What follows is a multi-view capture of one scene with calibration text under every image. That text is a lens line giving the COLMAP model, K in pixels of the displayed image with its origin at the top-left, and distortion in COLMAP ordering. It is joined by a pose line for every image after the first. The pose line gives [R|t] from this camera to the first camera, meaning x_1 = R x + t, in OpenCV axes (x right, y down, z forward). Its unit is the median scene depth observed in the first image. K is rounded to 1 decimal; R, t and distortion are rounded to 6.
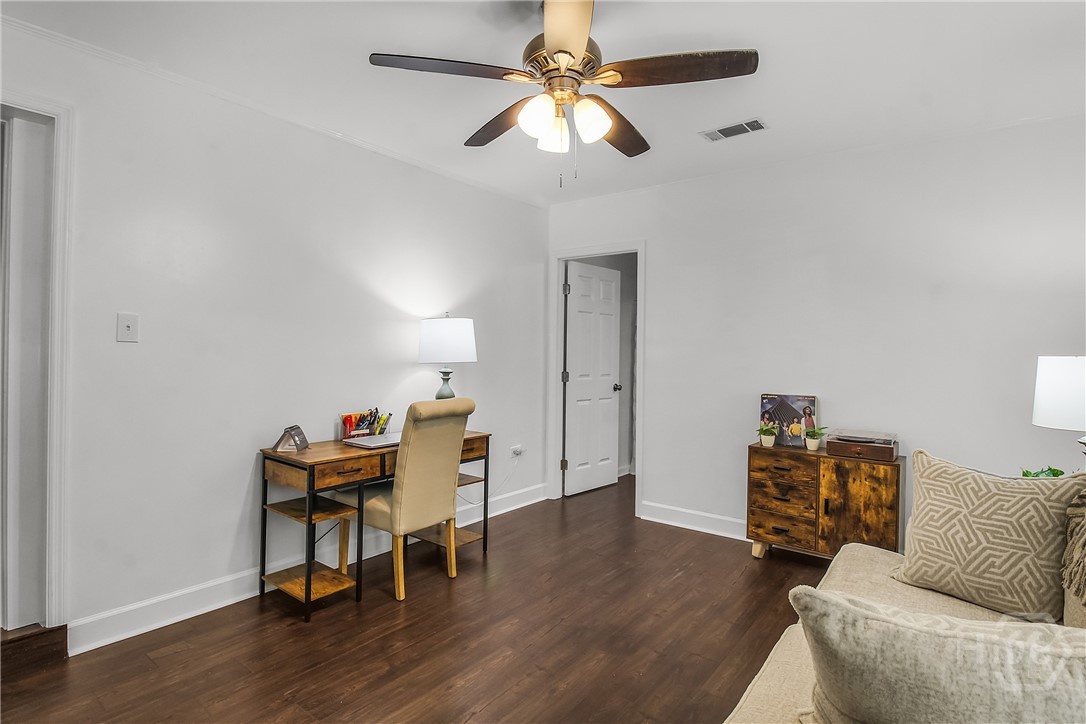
lens RADIAL K [[544.8, 0, 539.7], [0, 544.8, 351.2], [0, 0, 1]] dist [0.002577, -0.015738]
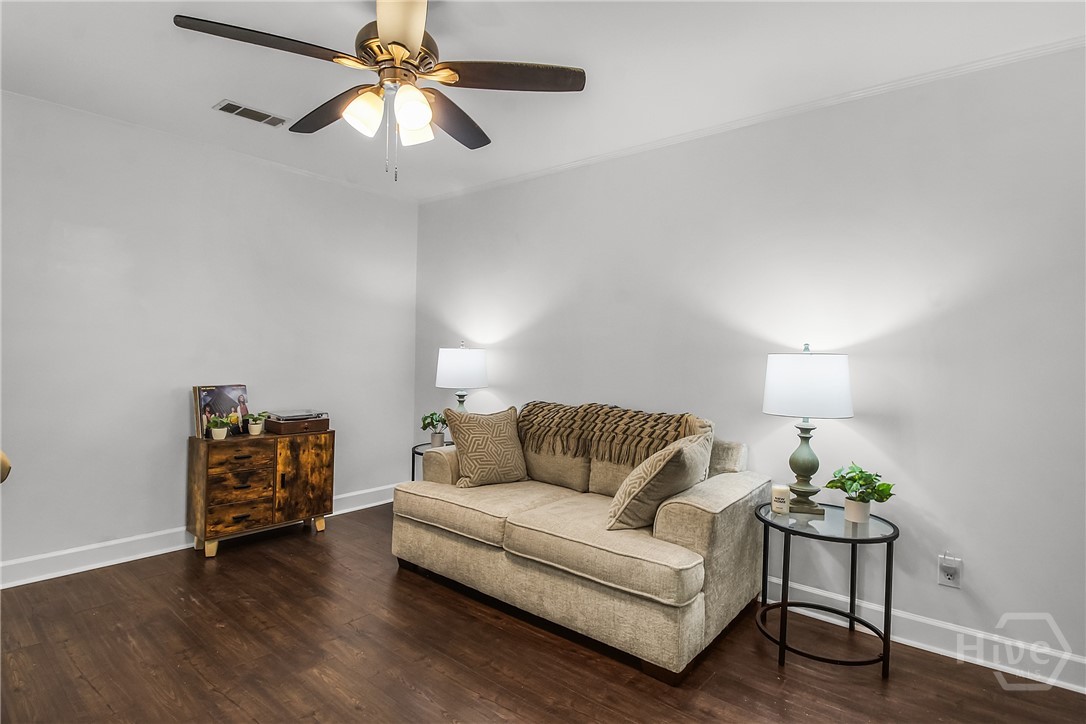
lens RADIAL K [[544.8, 0, 539.7], [0, 544.8, 351.2], [0, 0, 1]] dist [0.002577, -0.015738]
pose [[0.062251, -0.011848, 0.997990, -0.553637], [-0.019385, 0.999727, 0.013077, -0.007092], [-0.997872, -0.020160, 0.062005, 0.401032]]
